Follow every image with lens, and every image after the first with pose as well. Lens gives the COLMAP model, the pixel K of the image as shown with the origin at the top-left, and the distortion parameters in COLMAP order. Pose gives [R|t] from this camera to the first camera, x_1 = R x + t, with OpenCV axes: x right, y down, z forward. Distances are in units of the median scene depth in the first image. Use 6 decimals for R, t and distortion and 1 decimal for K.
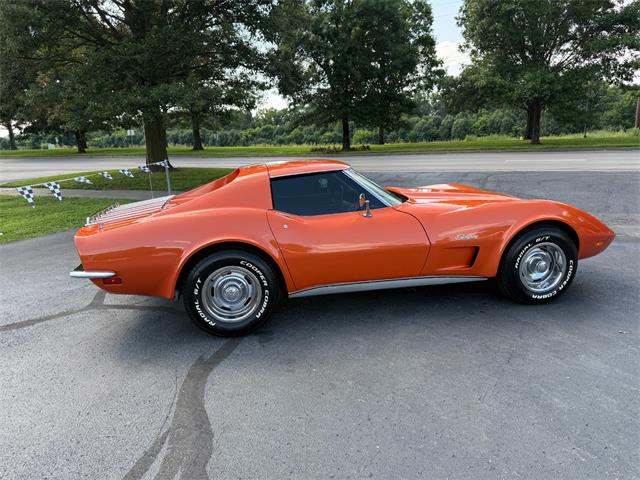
lens RADIAL K [[455.2, 0, 321.3], [0, 455.2, 244.5], [0, 0, 1]] dist [0.013629, -0.023694]
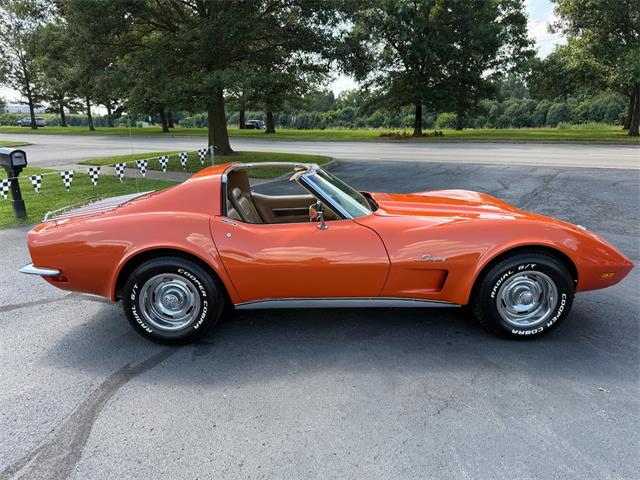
lens RADIAL K [[455.2, 0, 317.2], [0, 455.2, 245.8], [0, 0, 1]] dist [0.013629, -0.023694]
pose [[0.982832, 0.066750, -0.172005, 0.033998], [-0.059963, 0.997214, 0.044362, -0.009086], [0.174487, -0.033286, 0.984097, 0.012889]]
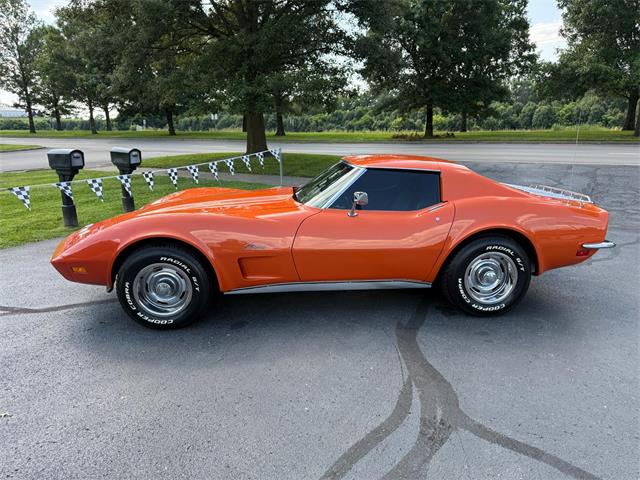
lens RADIAL K [[455.2, 0, 318.8], [0, 455.2, 245.4], [0, 0, 1]] dist [0.013629, -0.023694]
pose [[0.988713, 0.053521, -0.139939, -0.037010], [-0.049095, 0.998185, 0.034891, 0.002664], [0.141552, -0.027626, 0.989545, -0.018788]]
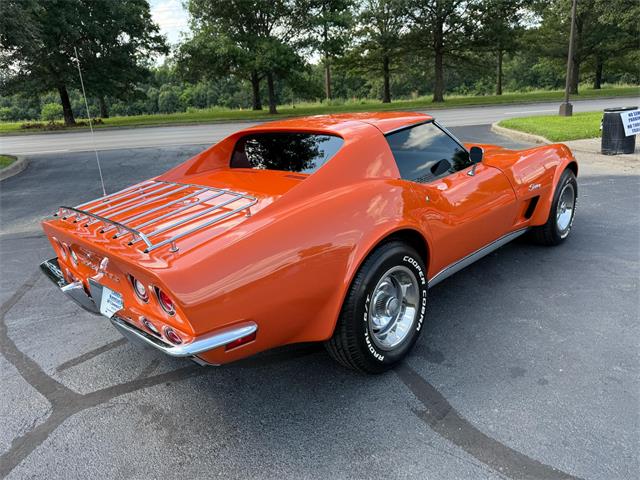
lens RADIAL K [[455.2, 0, 314.4], [0, 455.2, 245.3], [0, 0, 1]] dist [0.013629, -0.023694]
pose [[0.825458, -0.178238, 0.535584, -0.080661], [0.148538, 0.983986, 0.098531, -0.008358], [-0.544569, -0.001779, 0.838714, 0.062070]]
